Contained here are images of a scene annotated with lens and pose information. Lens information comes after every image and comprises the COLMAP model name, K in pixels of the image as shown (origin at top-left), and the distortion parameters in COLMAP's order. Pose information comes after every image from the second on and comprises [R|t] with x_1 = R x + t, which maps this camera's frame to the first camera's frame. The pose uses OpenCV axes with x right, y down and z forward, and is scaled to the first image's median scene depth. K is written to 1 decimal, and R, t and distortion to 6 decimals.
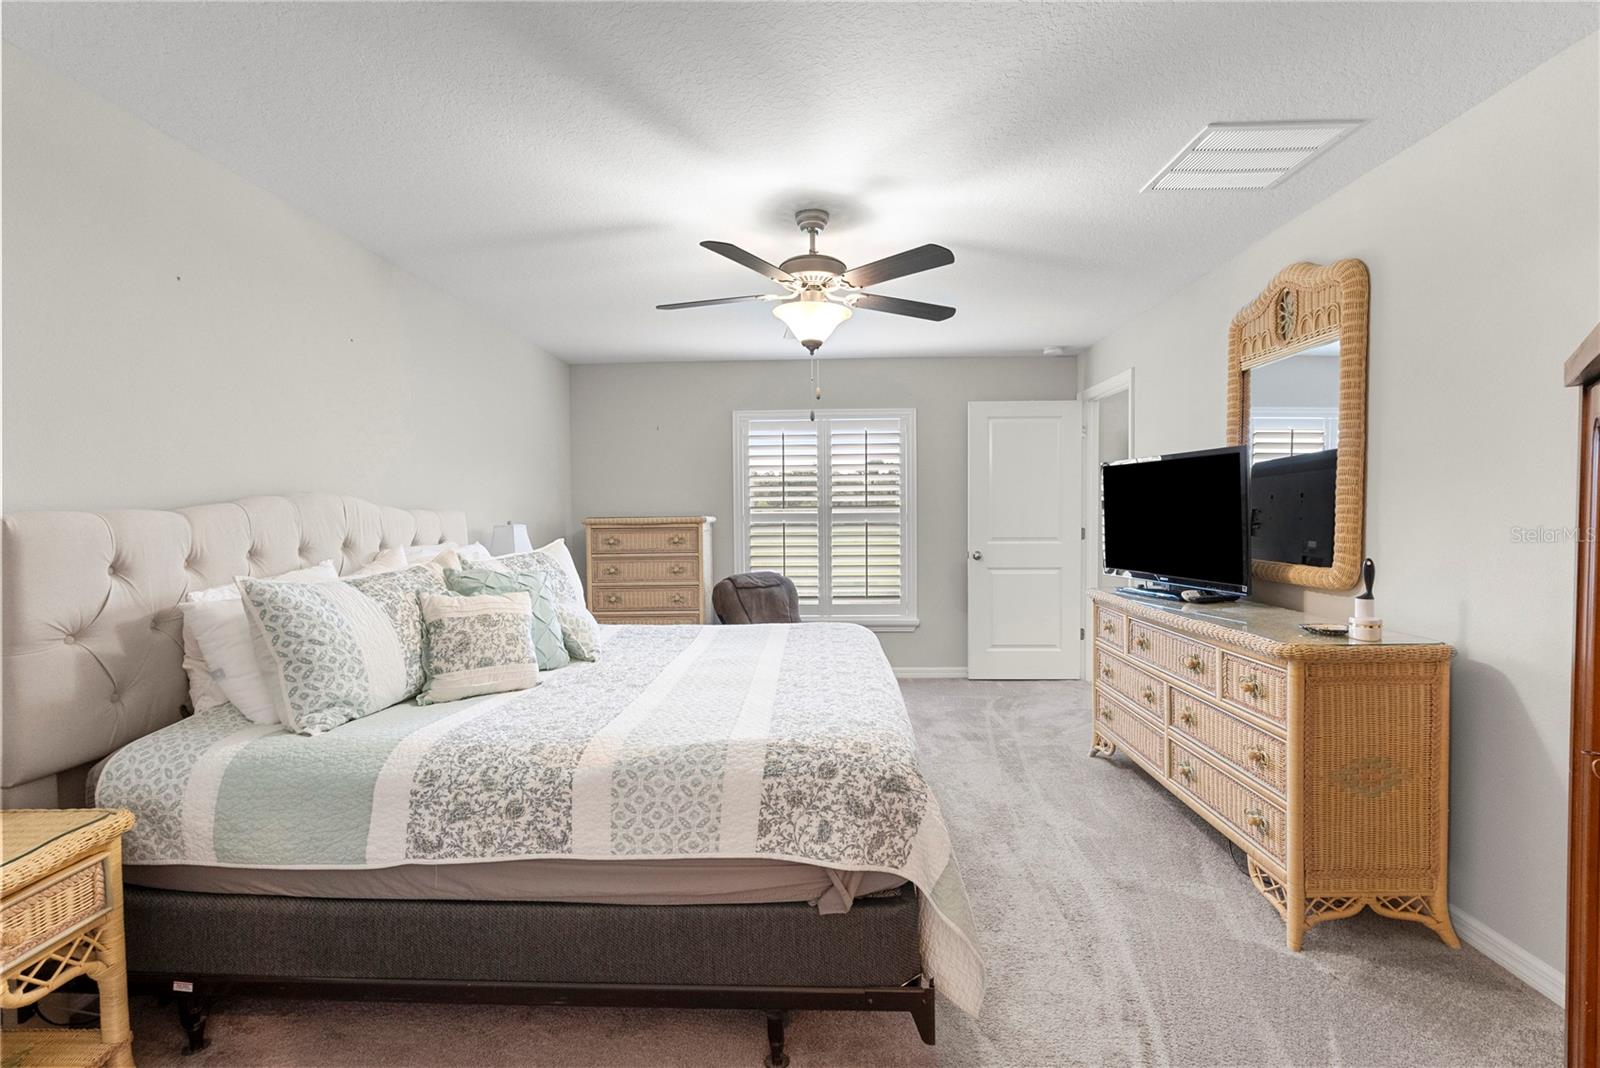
lens RADIAL K [[710.8, 0, 814.7], [0, 710.8, 536.7], [0, 0, 1]] dist [-0.008057, 0.000851]
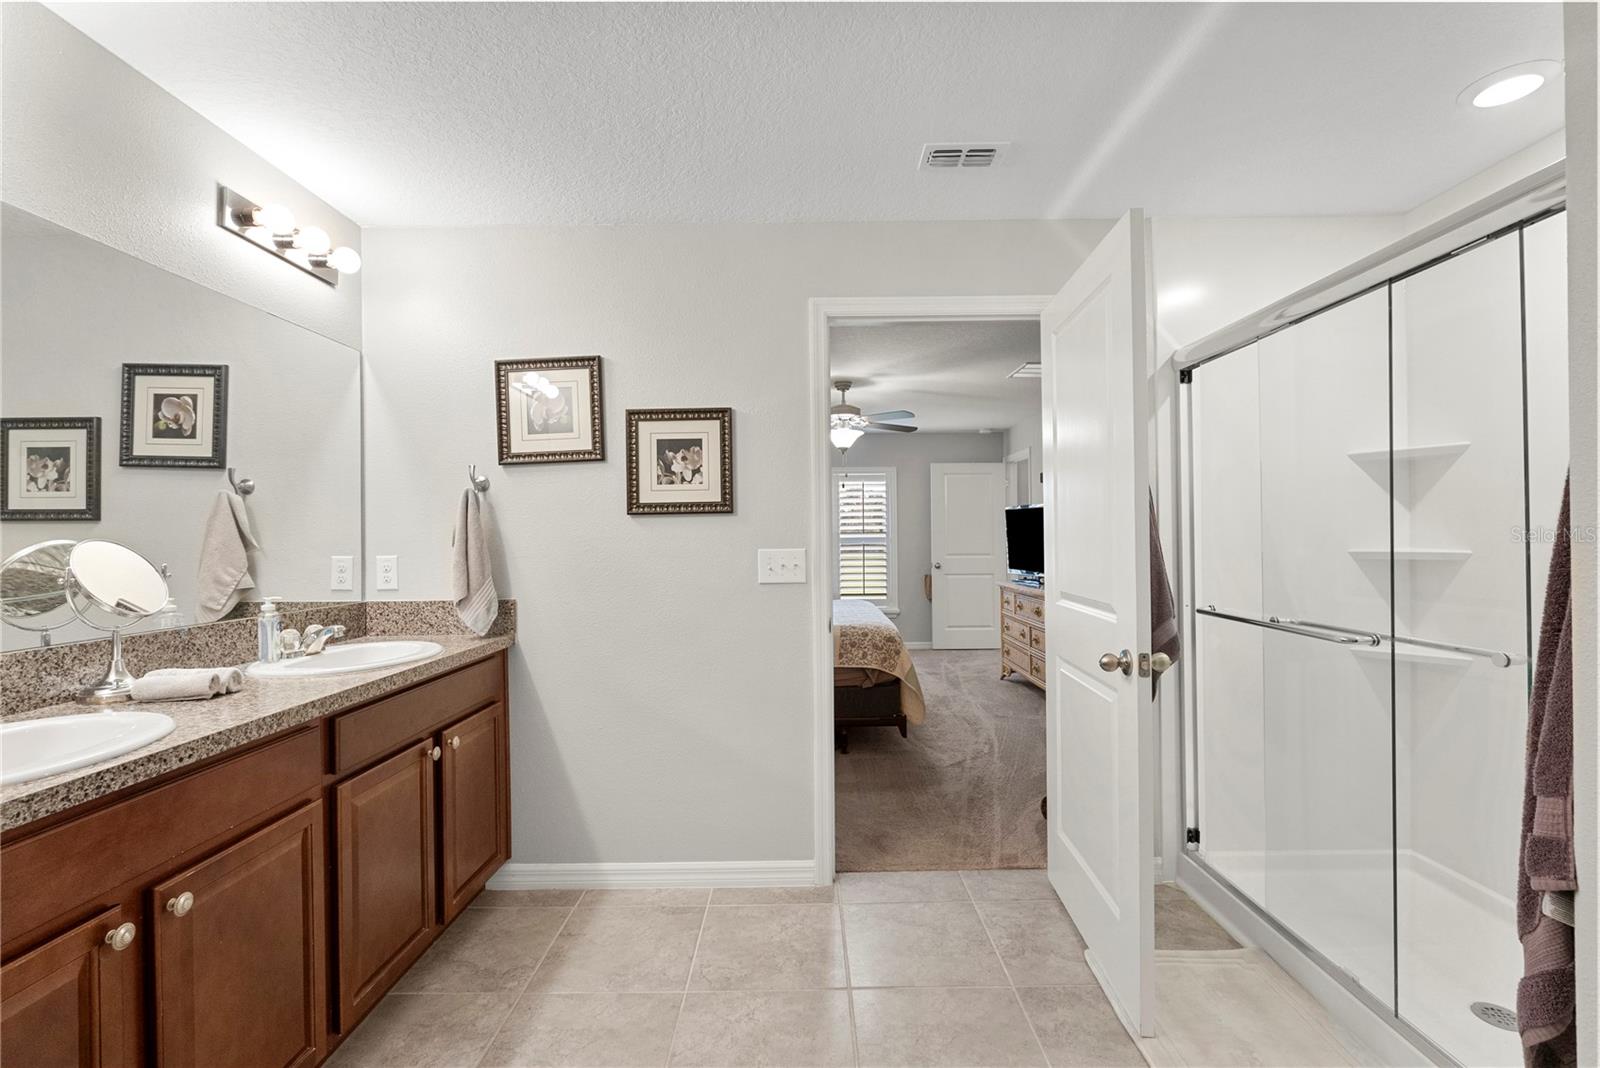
lens RADIAL K [[710.8, 0, 805.9], [0, 710.8, 535.8], [0, 0, 1]] dist [-0.008057, 0.000851]
pose [[0.999861, -0.001067, 0.016658, -0.107170], [0.001707, 0.999259, -0.038442, 0.030109], [-0.016604, 0.038465, 0.999122, -0.717556]]
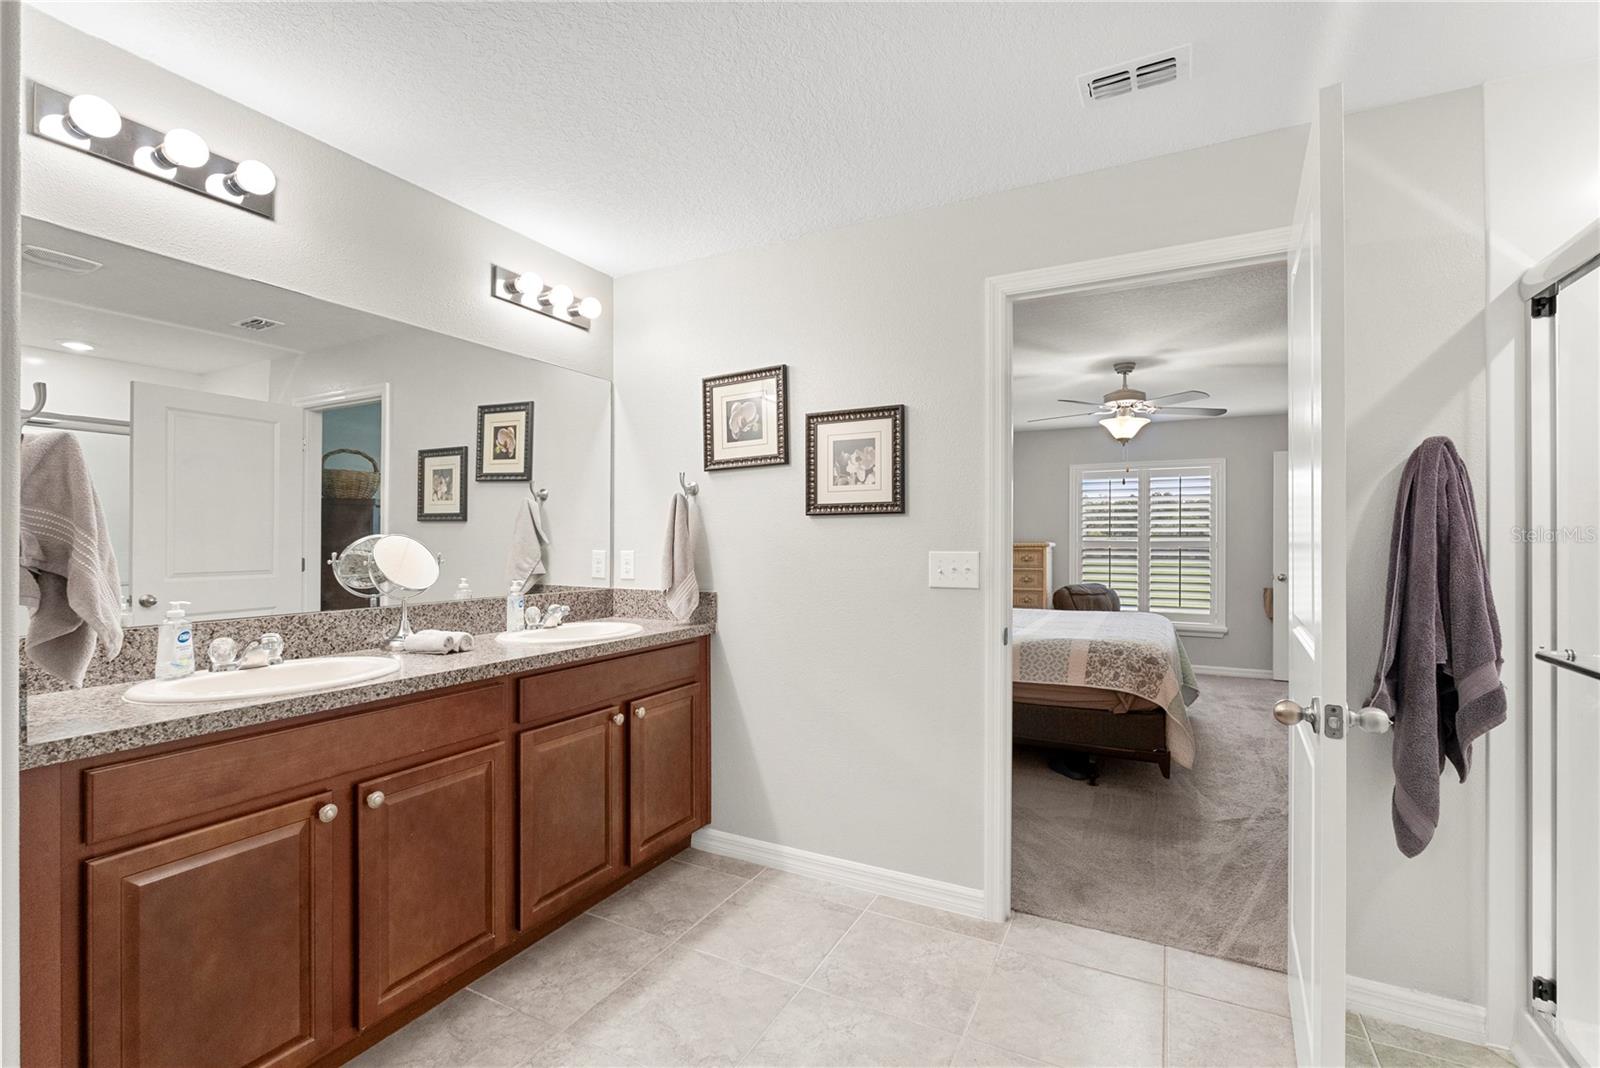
lens RADIAL K [[710.8, 0, 796.4], [0, 710.8, 540.0], [0, 0, 1]] dist [-0.008057, 0.000851]
pose [[0.890819, 0.010946, -0.454226, 0.056132], [-0.026740, 0.999240, -0.028363, 0.028056], [0.453570, 0.037413, 0.890435, -0.664293]]
